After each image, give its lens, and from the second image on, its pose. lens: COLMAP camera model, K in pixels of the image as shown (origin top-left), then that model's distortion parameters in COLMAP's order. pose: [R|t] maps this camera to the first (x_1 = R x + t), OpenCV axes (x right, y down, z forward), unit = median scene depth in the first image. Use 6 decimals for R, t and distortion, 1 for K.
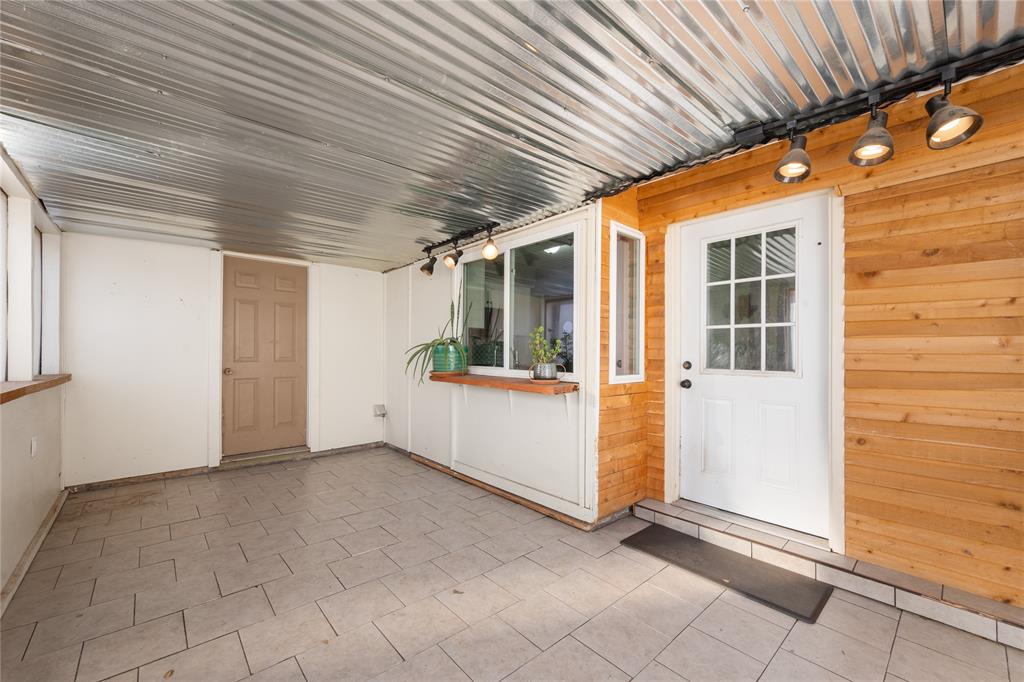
lens RADIAL K [[420.4, 0, 510.0], [0, 420.4, 345.8], [0, 0, 1]] dist [-0.002095, 0.000609]
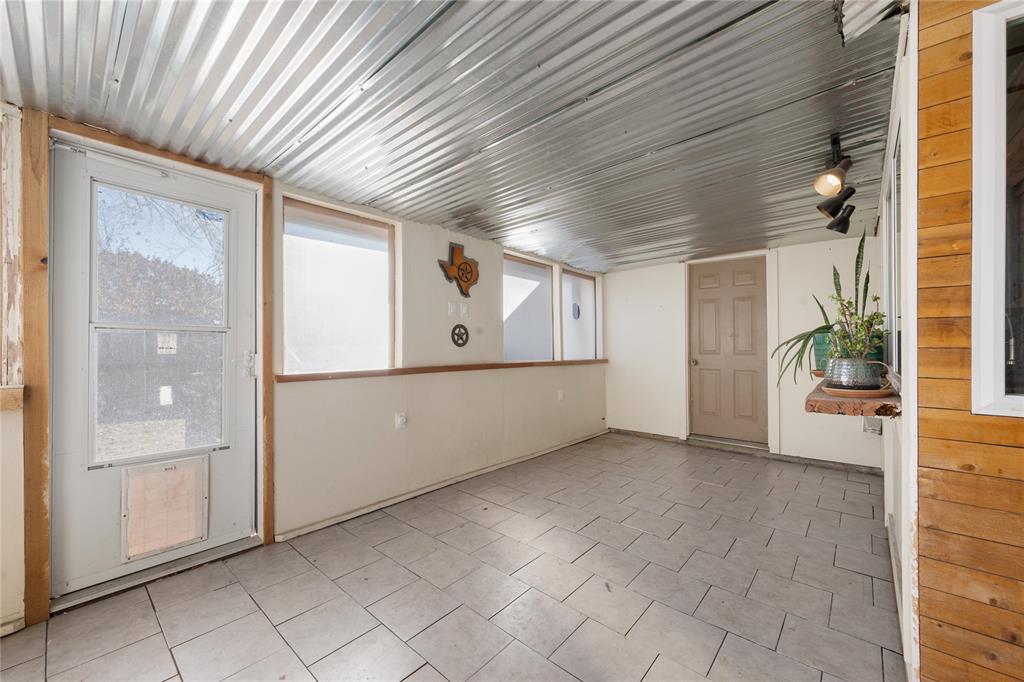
lens RADIAL K [[420.4, 0, 510.9], [0, 420.4, 346.6], [0, 0, 1]] dist [-0.002095, 0.000609]
pose [[0.089206, -0.005639, -0.995997, 0.487482], [0.011256, 0.999926, -0.004654, 0.018601], [0.995950, -0.010796, 0.089263, 0.410642]]
